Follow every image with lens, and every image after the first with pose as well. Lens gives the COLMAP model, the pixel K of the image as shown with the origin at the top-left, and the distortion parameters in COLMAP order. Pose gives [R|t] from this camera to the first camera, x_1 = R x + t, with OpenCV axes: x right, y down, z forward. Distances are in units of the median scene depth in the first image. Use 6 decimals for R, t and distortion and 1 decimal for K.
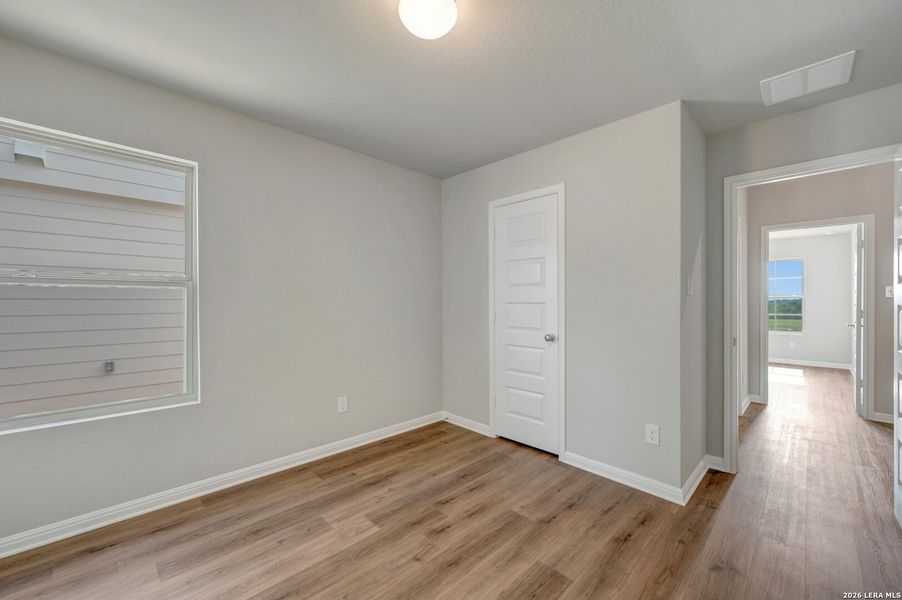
lens RADIAL K [[354.3, 0, 452.1], [0, 354.3, 300.4], [0, 0, 1]] dist [-0.000645, 0.000237]
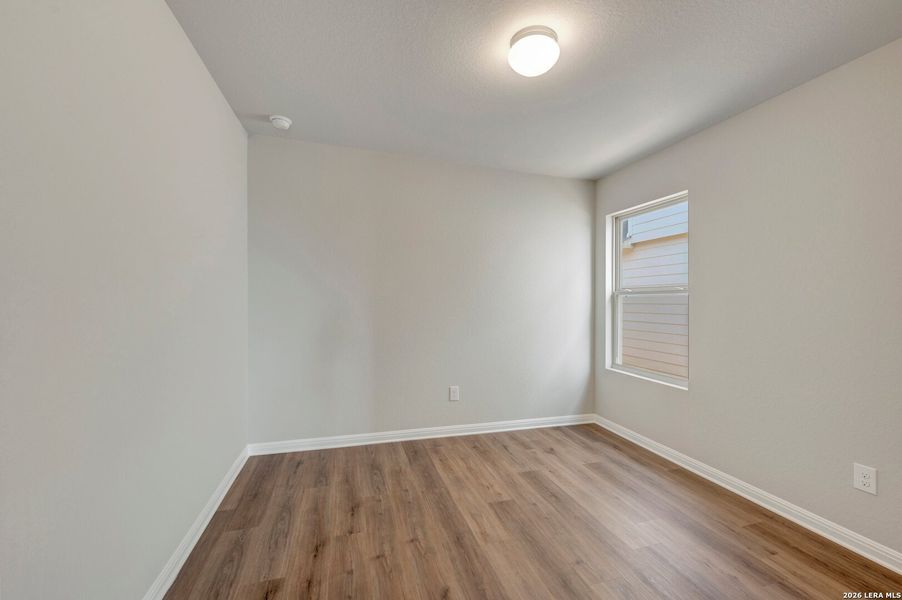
lens RADIAL K [[354.3, 0, 452.1], [0, 354.3, 300.4], [0, 0, 1]] dist [-0.000645, 0.000237]
pose [[-0.460833, -0.009636, -0.887435, 0.673826], [-0.004279, 0.999954, -0.008636, -0.000752], [0.887477, -0.000182, -0.460853, 0.796789]]
